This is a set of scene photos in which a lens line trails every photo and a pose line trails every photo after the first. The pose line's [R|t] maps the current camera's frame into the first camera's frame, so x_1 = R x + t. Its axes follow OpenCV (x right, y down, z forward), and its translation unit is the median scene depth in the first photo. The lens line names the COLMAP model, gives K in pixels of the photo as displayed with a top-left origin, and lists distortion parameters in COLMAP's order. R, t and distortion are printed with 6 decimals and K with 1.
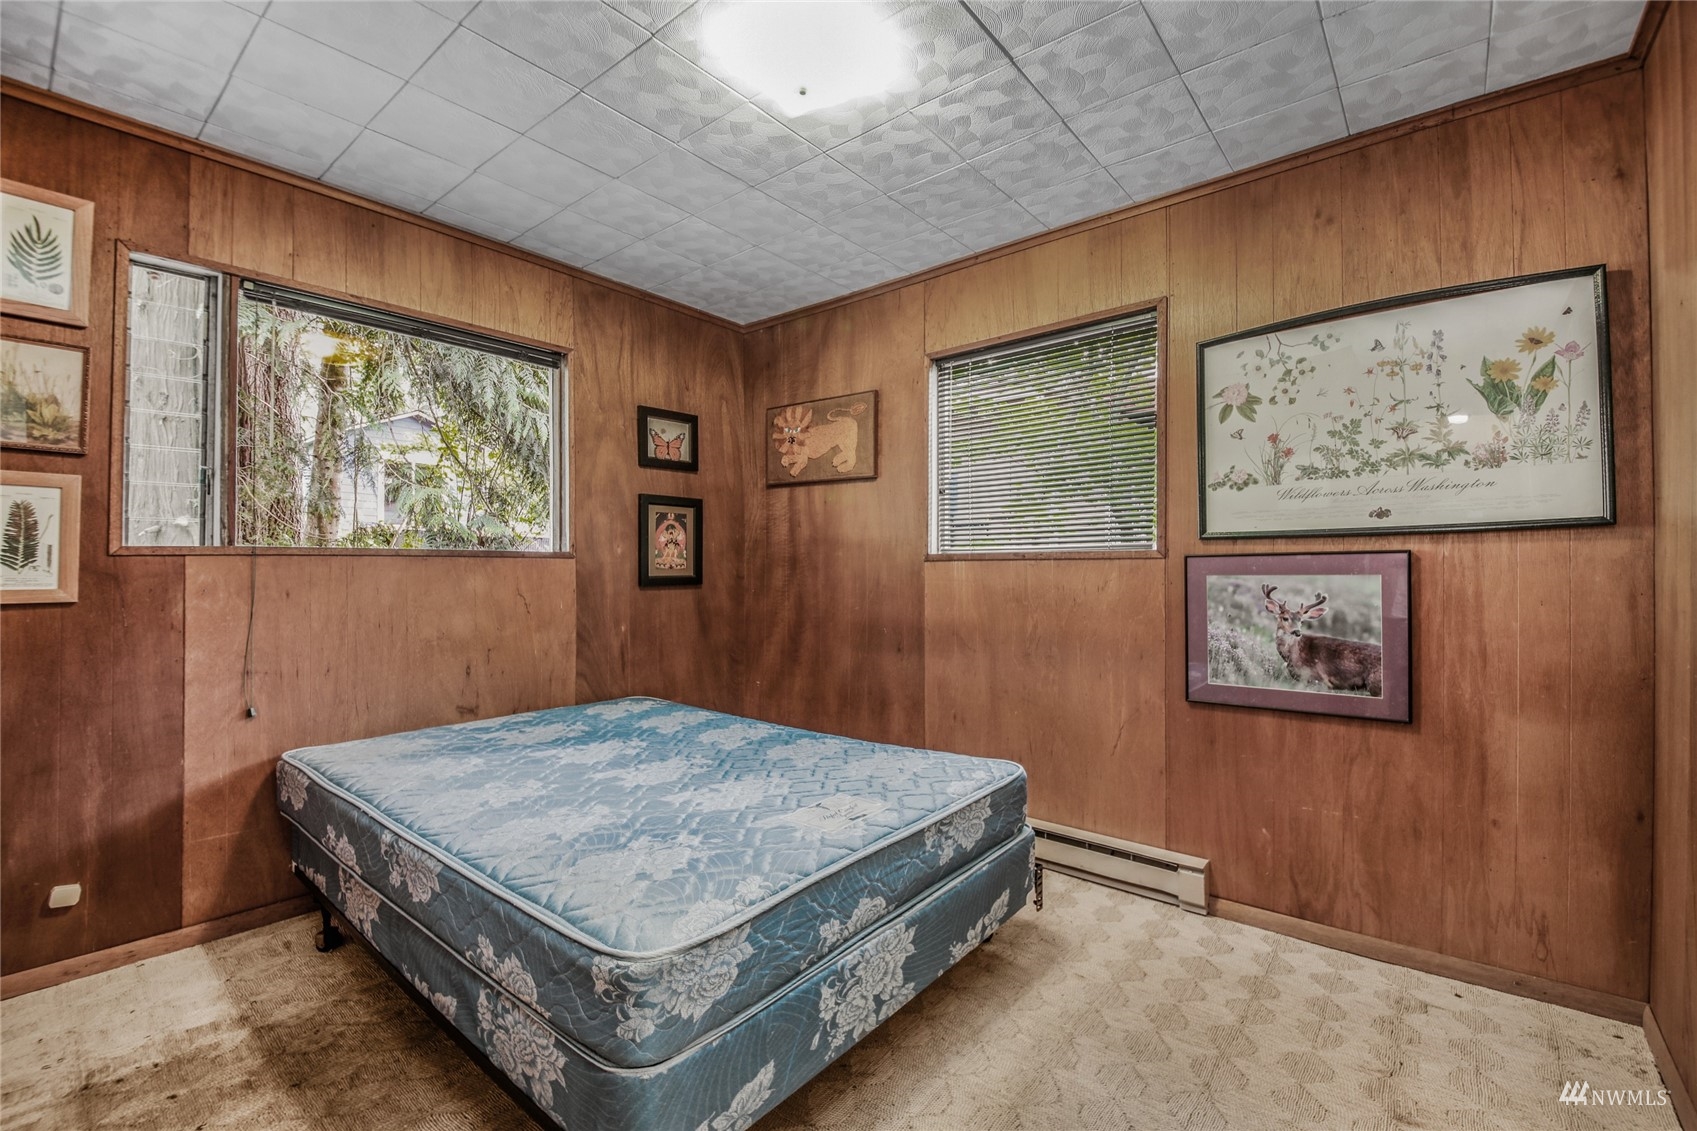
lens RADIAL K [[699.0, 0, 850.6], [0, 699.0, 554.3], [0, 0, 1]] dist [-0.002039, -0.000362]
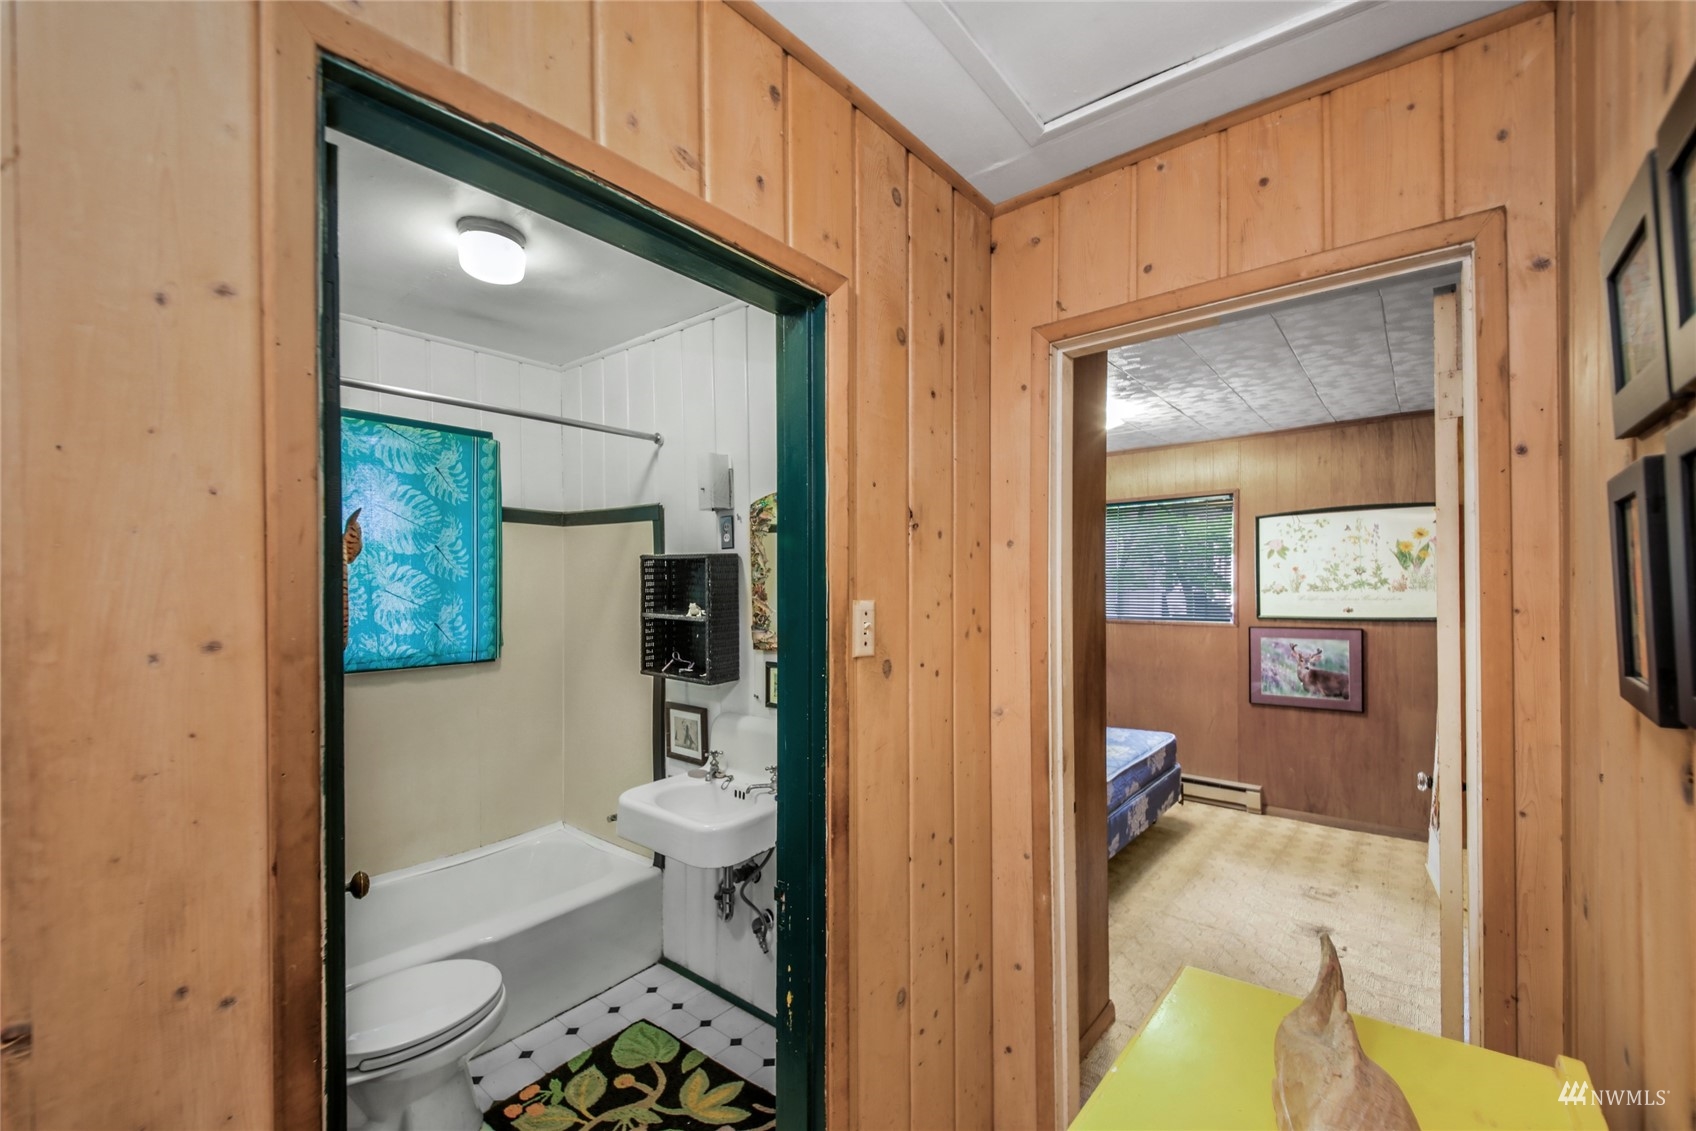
lens RADIAL K [[710.6, 0, 880.1], [0, 710.6, 572.3], [0, 0, 1]] dist [0.037673, -0.000005]
pose [[0.999086, -0.000812, 0.042732, -0.691810], [0.000522, 0.999977, 0.006787, -0.182138], [-0.042737, -0.006758, 0.999064, -1.036957]]
